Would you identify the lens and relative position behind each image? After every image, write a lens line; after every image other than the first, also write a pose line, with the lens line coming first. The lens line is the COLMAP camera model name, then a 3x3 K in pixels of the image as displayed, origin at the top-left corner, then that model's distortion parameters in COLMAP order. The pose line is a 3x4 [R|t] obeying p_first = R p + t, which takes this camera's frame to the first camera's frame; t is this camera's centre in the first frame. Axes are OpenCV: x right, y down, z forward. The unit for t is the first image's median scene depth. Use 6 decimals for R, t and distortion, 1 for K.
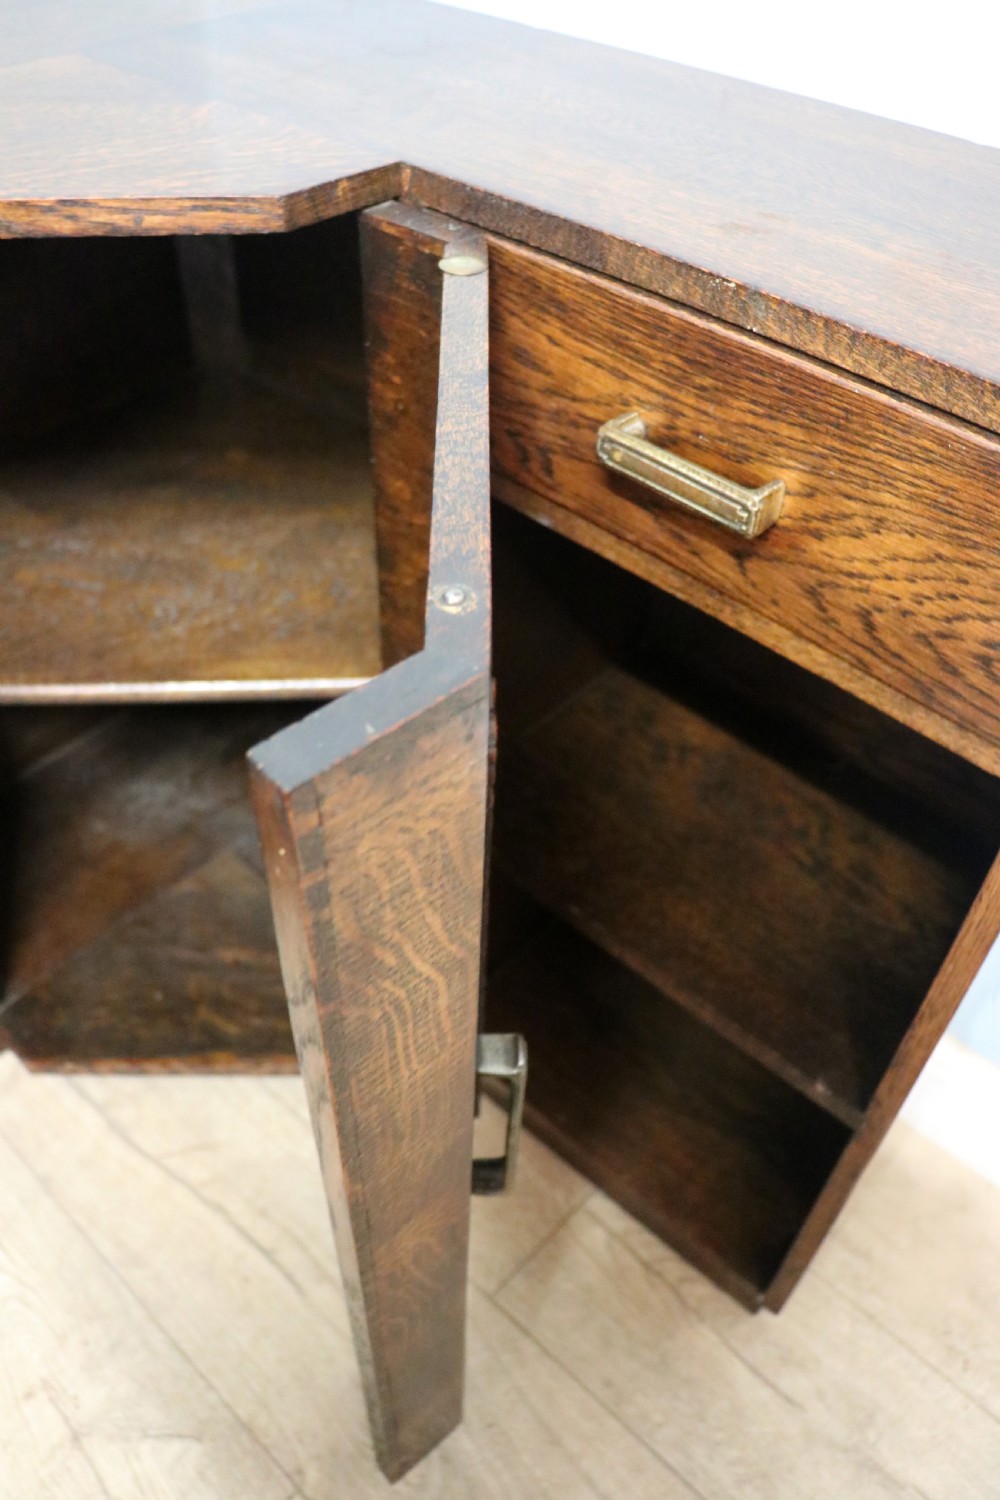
lens RADIAL K [[1212.7, 0, 477.8], [0, 1212.7, 756.5], [0, 0, 1]] dist [-0.207351, 0.178939]
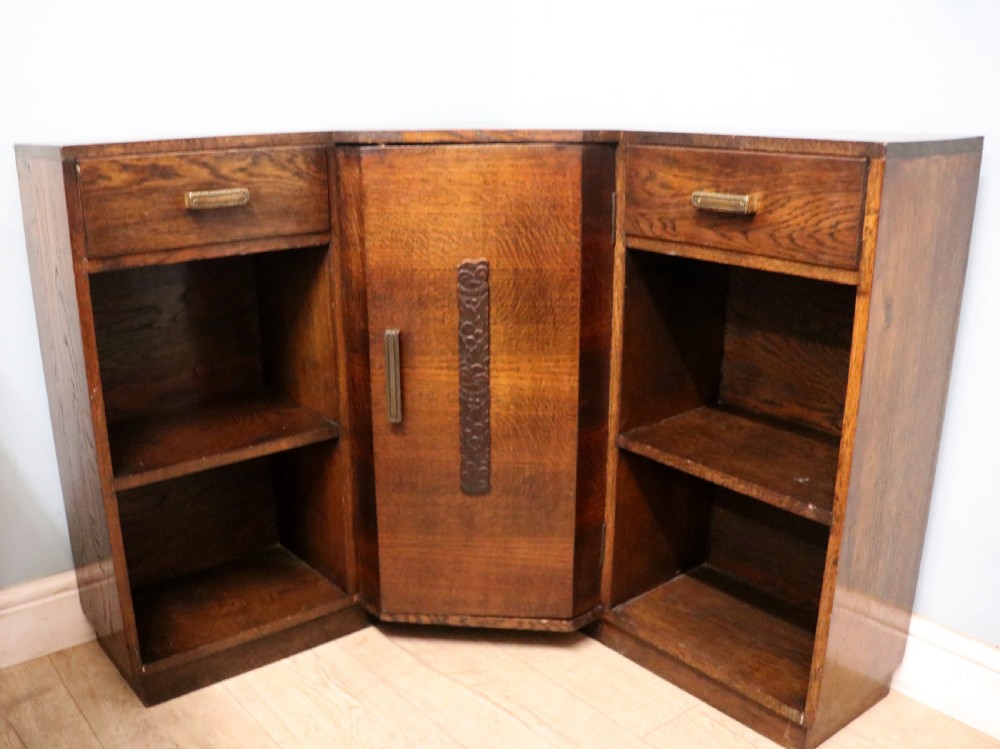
lens RADIAL K [[947.5, 0, 437.0], [0, 947.5, 399.2], [0, 0, 1]] dist [-0.194082, 0.167443]
pose [[0.984575, 0.017500, -0.174084, -0.109640], [-0.095709, 0.886789, -0.452156, 1.263322], [0.146463, 0.461843, 0.874786, -0.836627]]
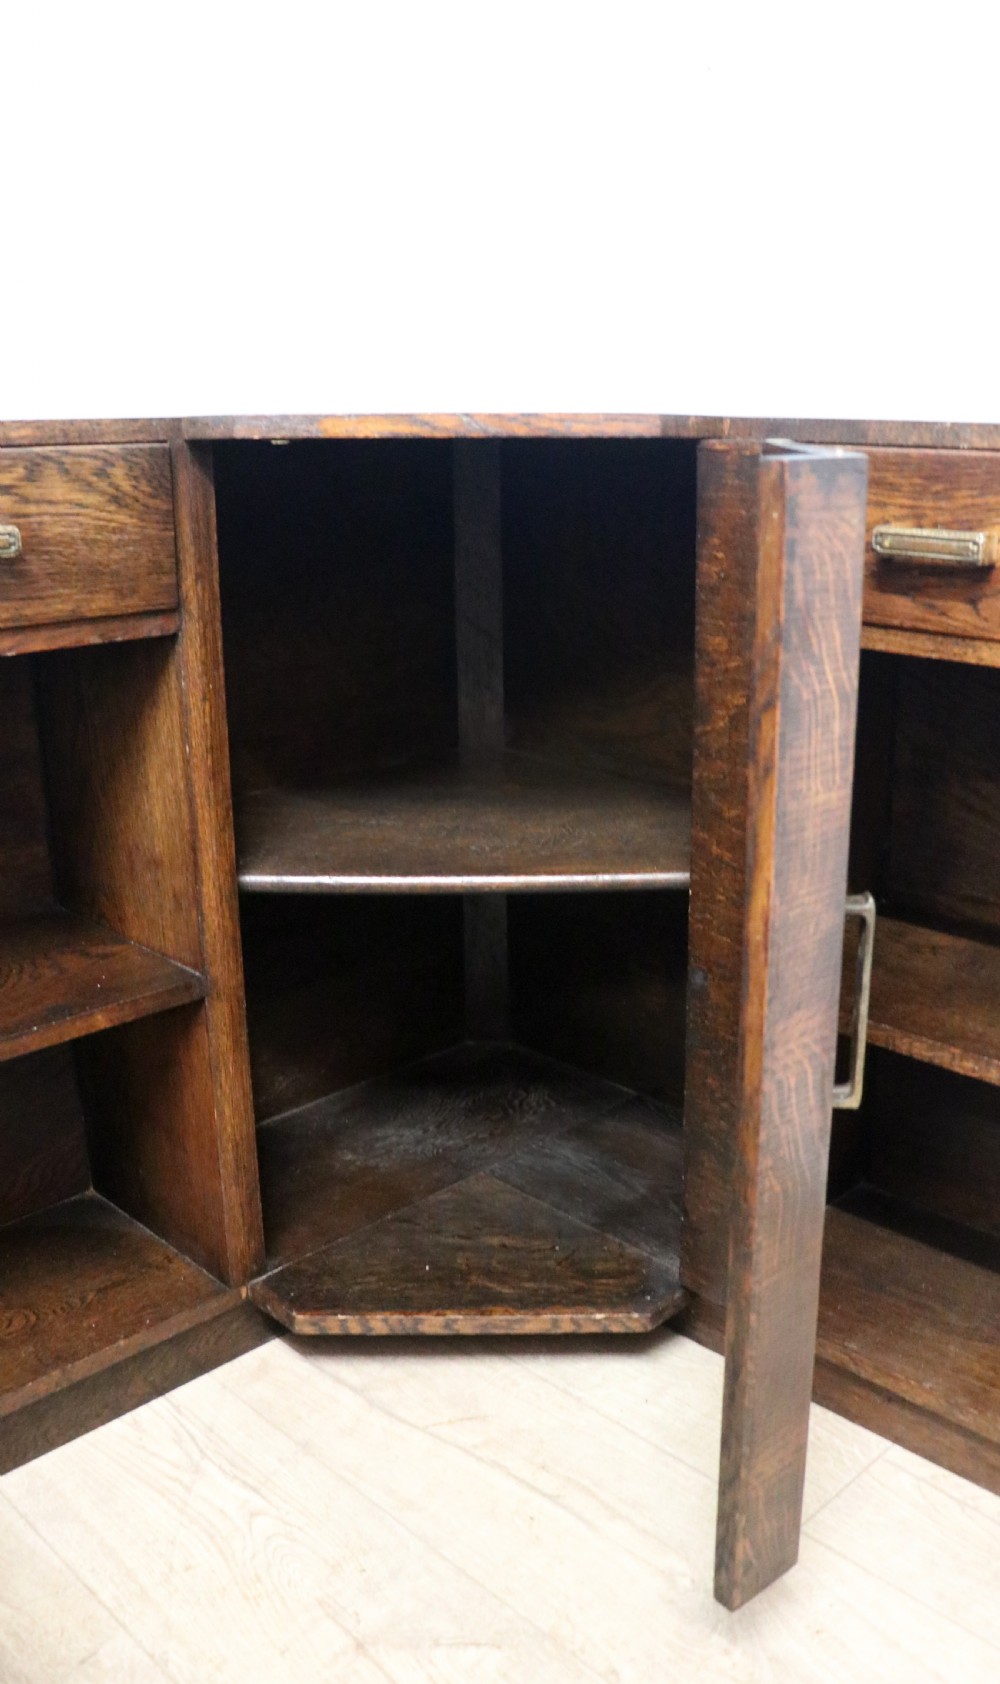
lens RADIAL K [[1468.7, 0, 556.4], [0, 1468.7, 826.3], [0, 0, 1]] dist [-0.182290, 0.149896]
pose [[0.999768, -0.018293, -0.011381, -0.302526], [0.010415, 0.872815, -0.487941, 0.999163], [0.018859, 0.487709, 0.872803, -0.475420]]
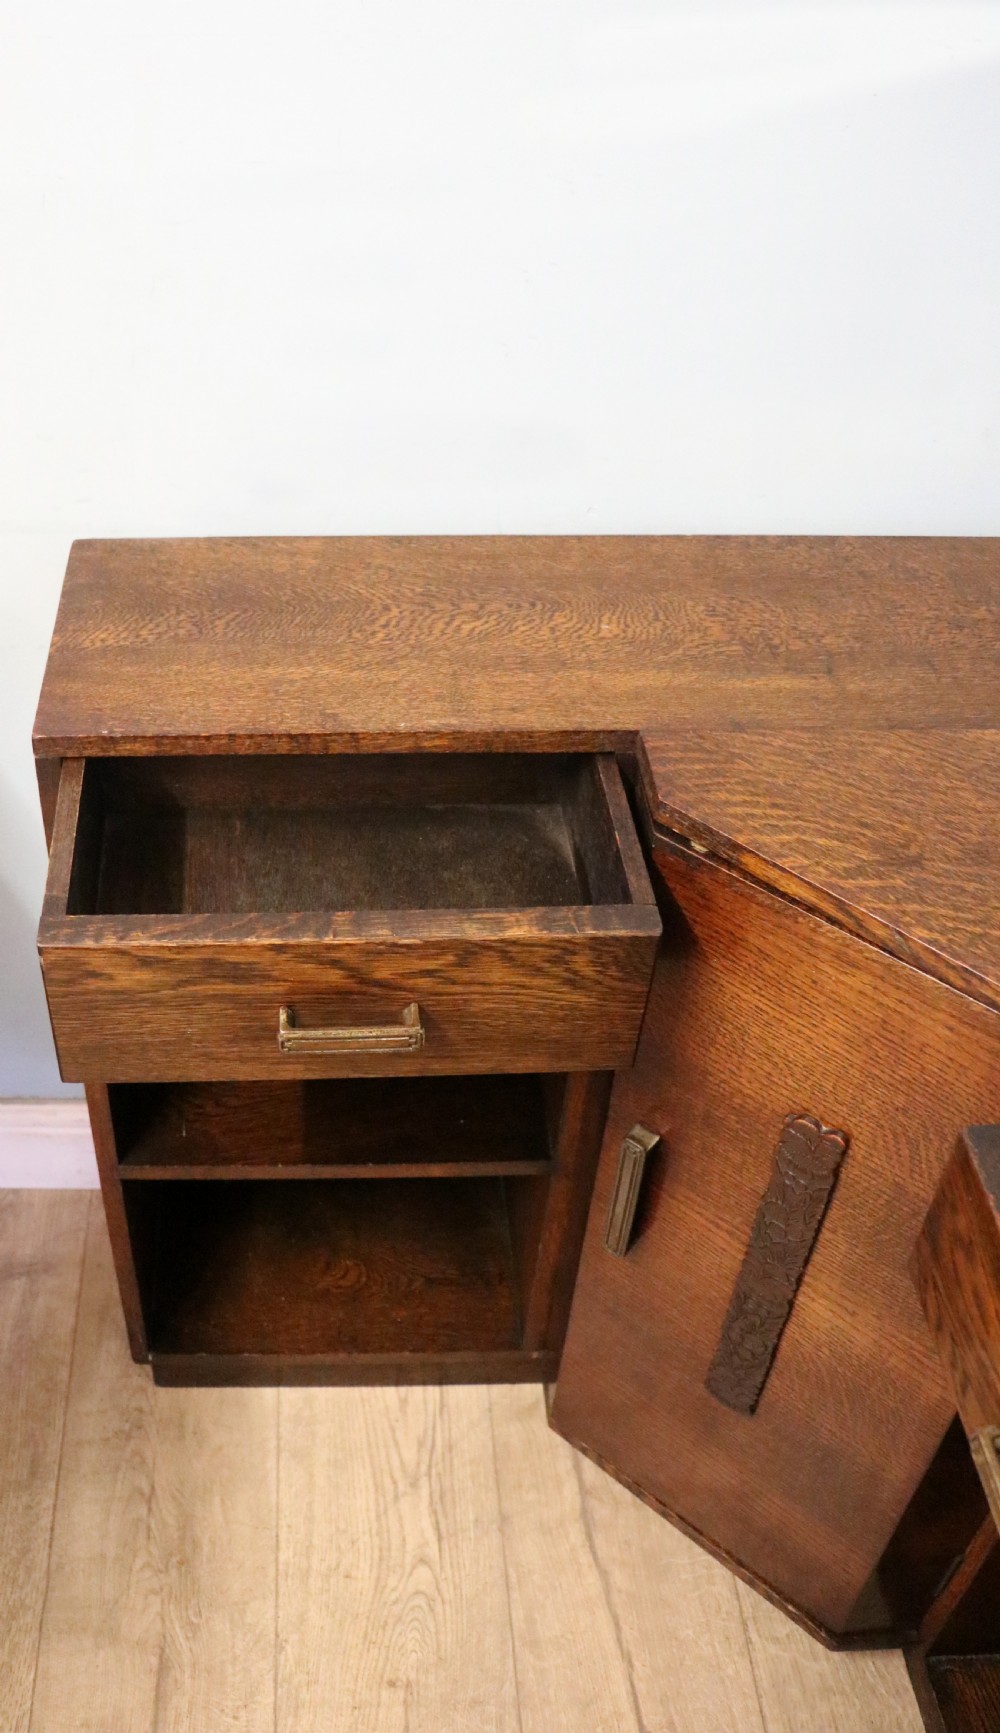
lens RADIAL K [[1578.3, 0, 323.9], [0, 1578.3, 772.9], [0, 0, 1]] dist [-0.188300, 0.153736]
pose [[0.701132, 0.431195, -0.567878, -0.002382], [-0.495910, 0.867147, 0.046156, -0.401013], [0.512336, 0.249254, 0.821818, -0.749769]]
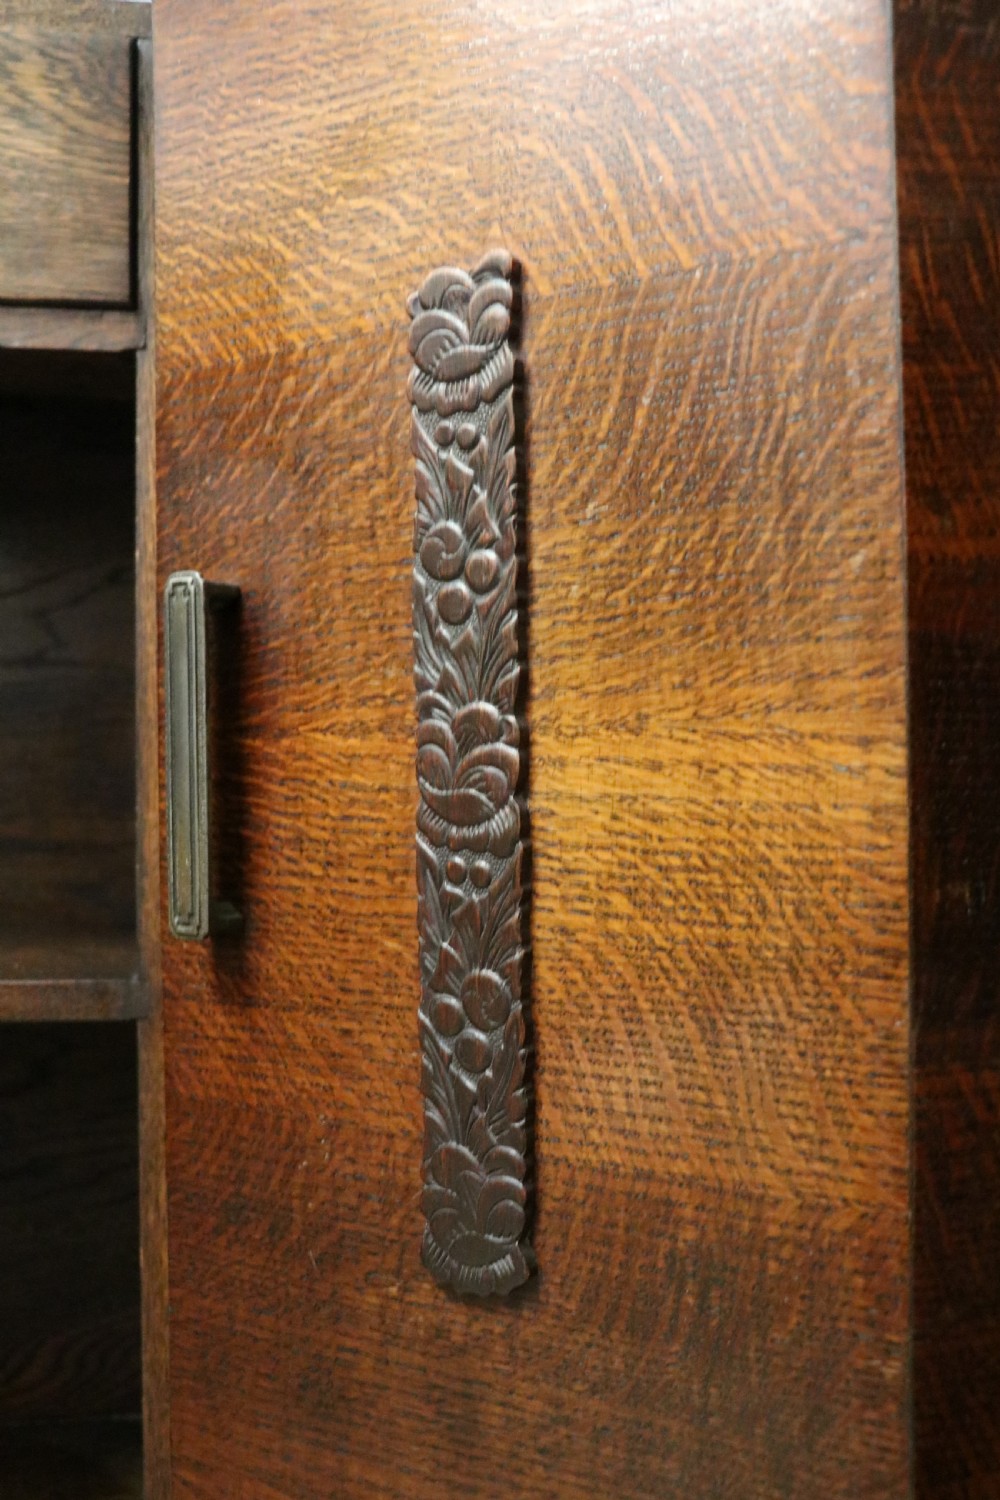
lens RADIAL K [[1496.1, 0, 500.0], [0, 1496.1, 750.0], [0, 0, 1]] dist [-0.148695, 0.191300]
pose [[0.806407, -0.029625, -0.590618, 0.127599], [-0.403374, 0.702773, -0.586003, 0.560142], [0.432431, 0.710797, 0.554771, 0.932467]]
